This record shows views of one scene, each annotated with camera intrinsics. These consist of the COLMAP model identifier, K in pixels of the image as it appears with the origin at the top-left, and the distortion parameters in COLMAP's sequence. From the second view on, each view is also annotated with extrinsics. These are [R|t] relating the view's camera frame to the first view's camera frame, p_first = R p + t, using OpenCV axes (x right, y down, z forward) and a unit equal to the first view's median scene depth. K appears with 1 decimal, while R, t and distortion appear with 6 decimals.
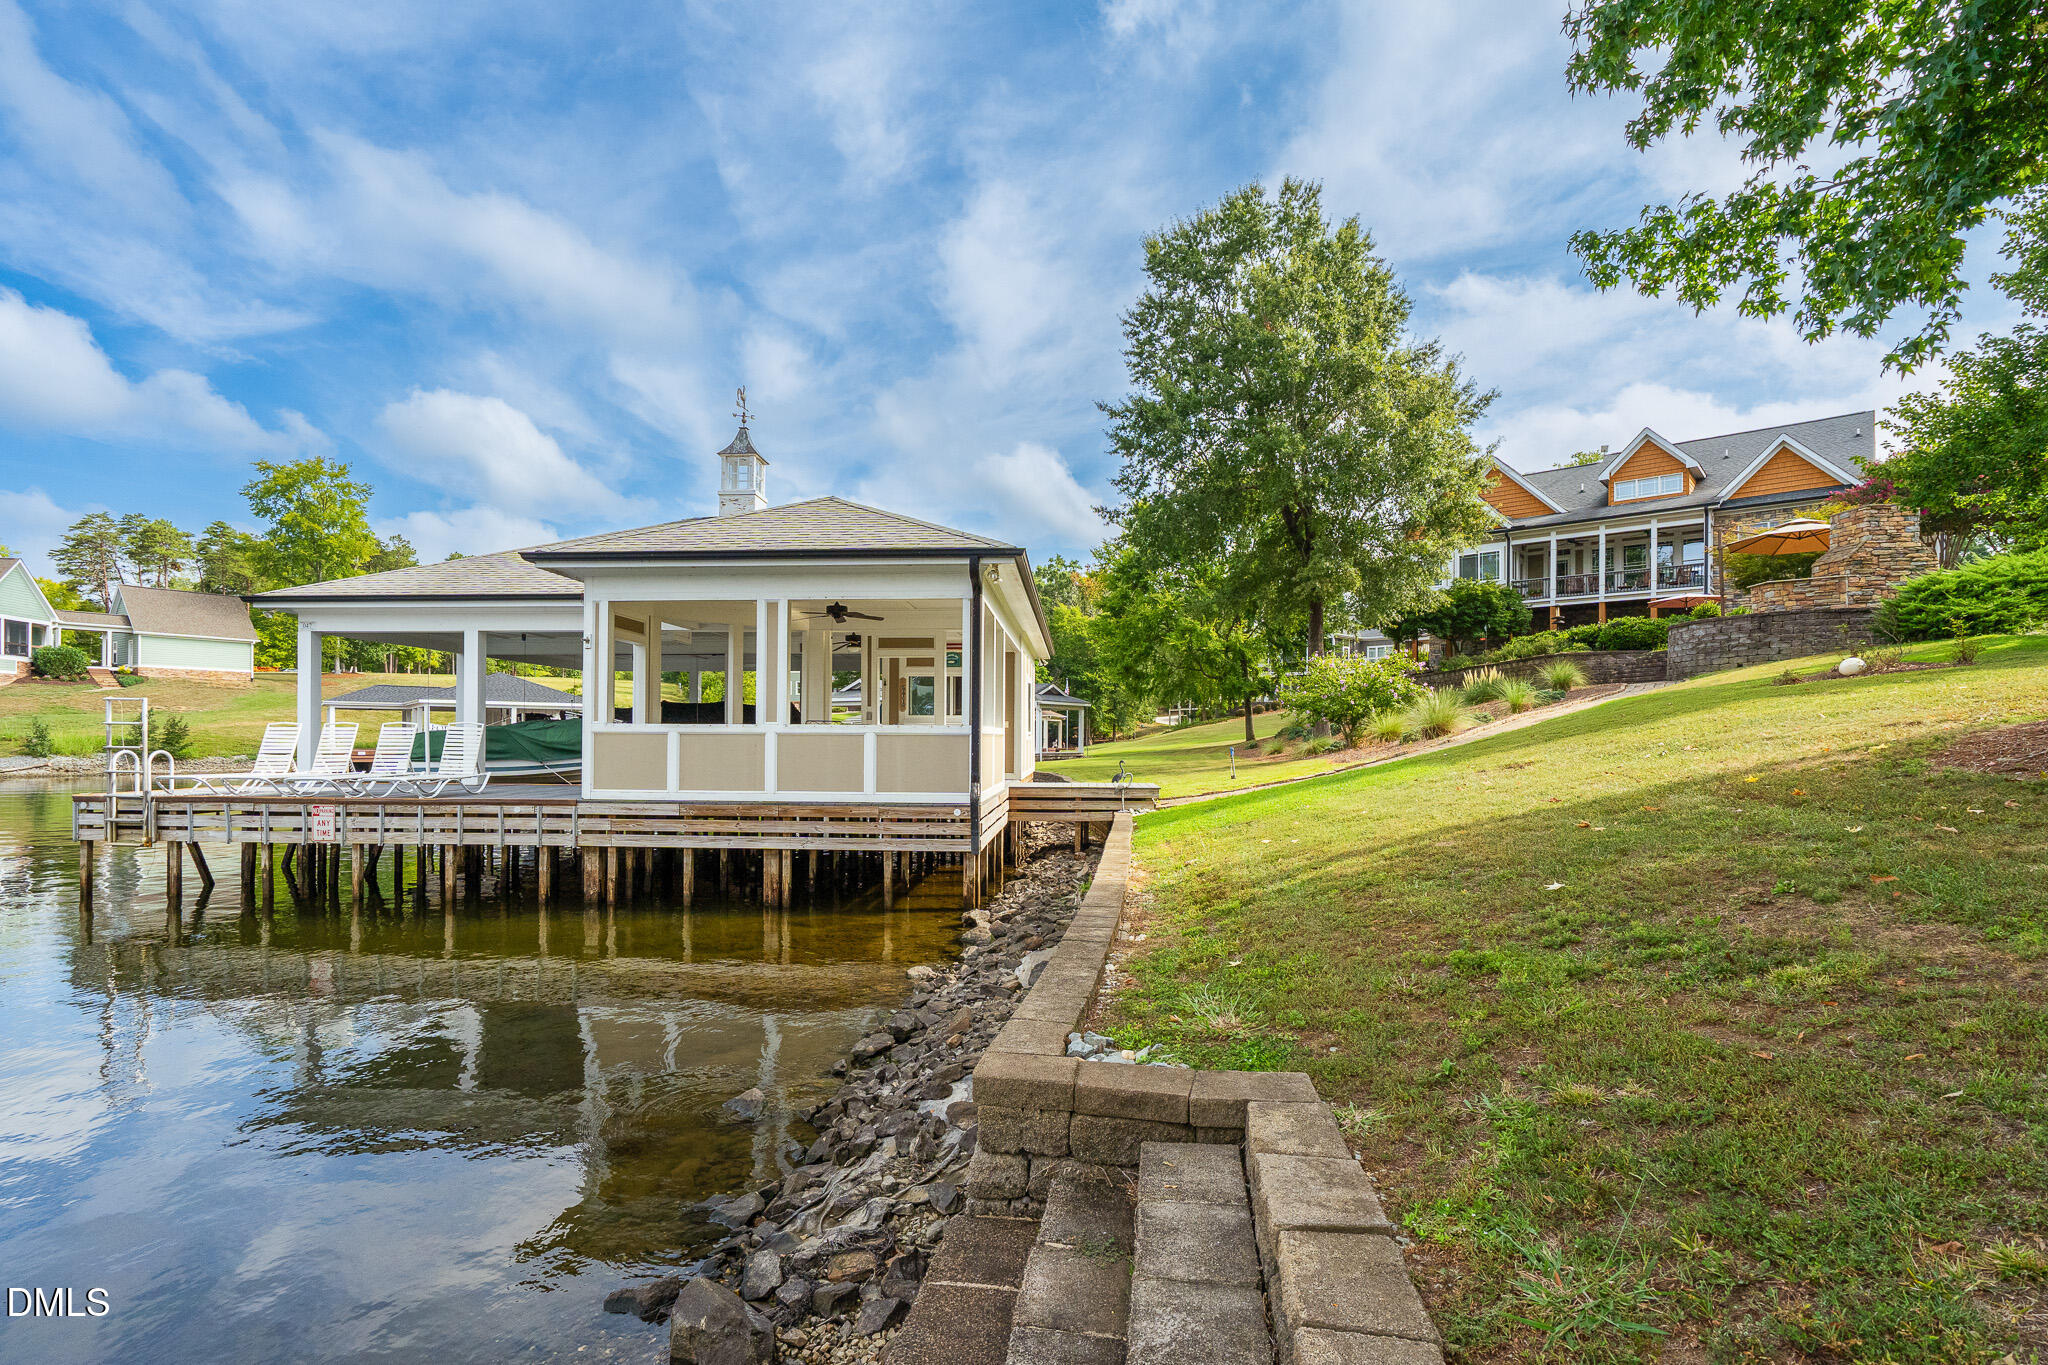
lens RADIAL K [[973.7, 0, 1020.4], [0, 973.7, 734.1], [0, 0, 1]] dist [-0.000371, 0.000013]
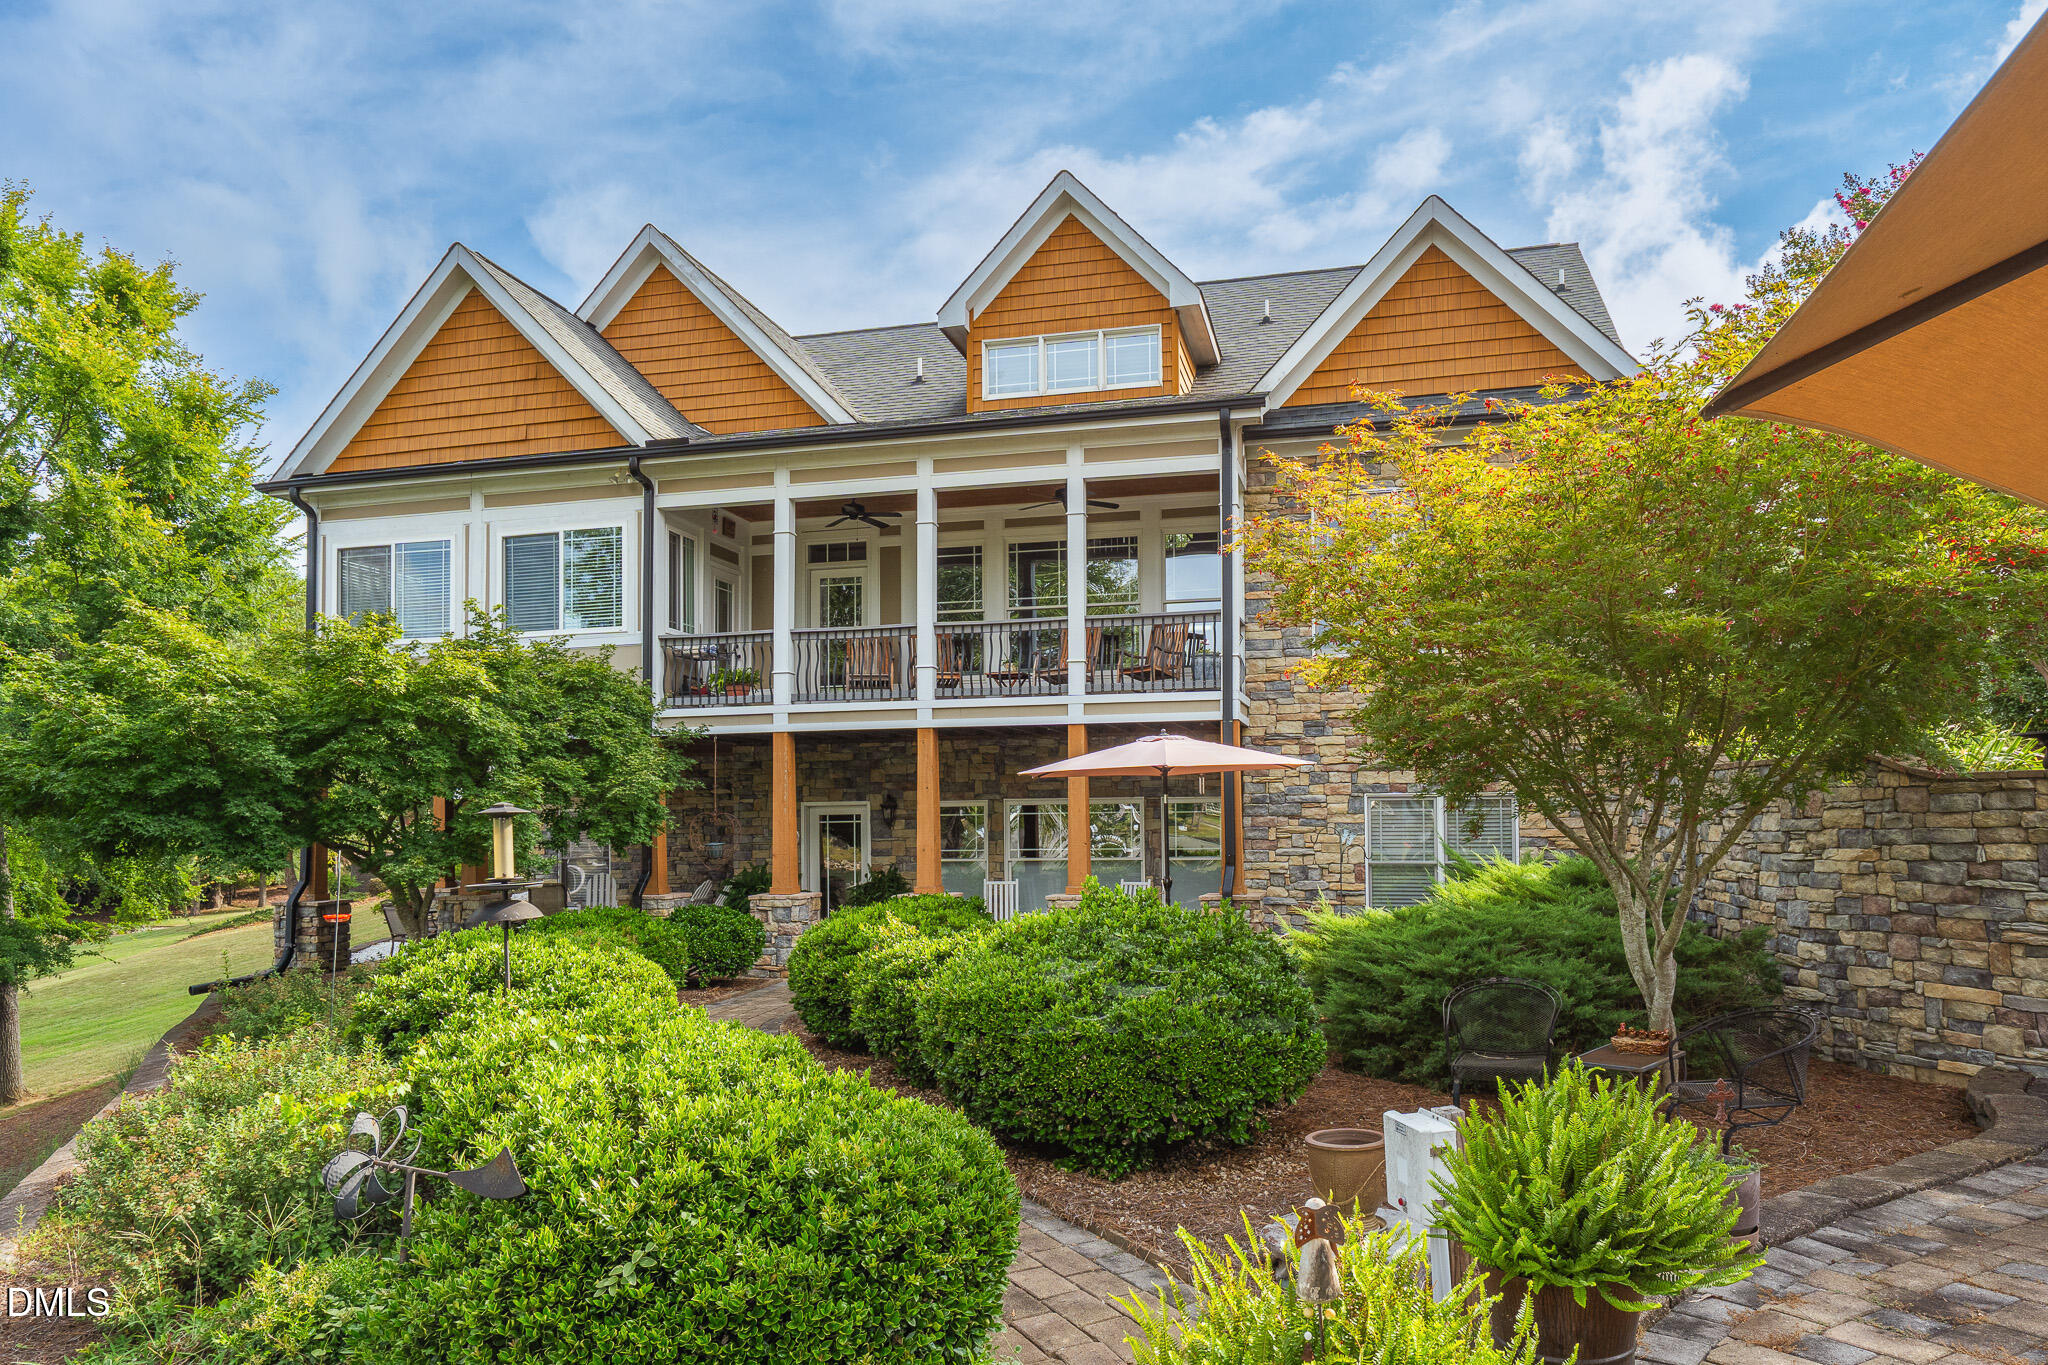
lens RADIAL K [[1307.4, 0, 1067.6], [0, 1307.4, 788.9], [0, 0, 1]] dist [0.000720, 0.001619]
pose [[0.878509, -0.004141, 0.477708, 0.476098], [0.012107, 0.999834, -0.013597, -0.118095], [-0.477572, 0.017729, 0.878413, 0.681197]]
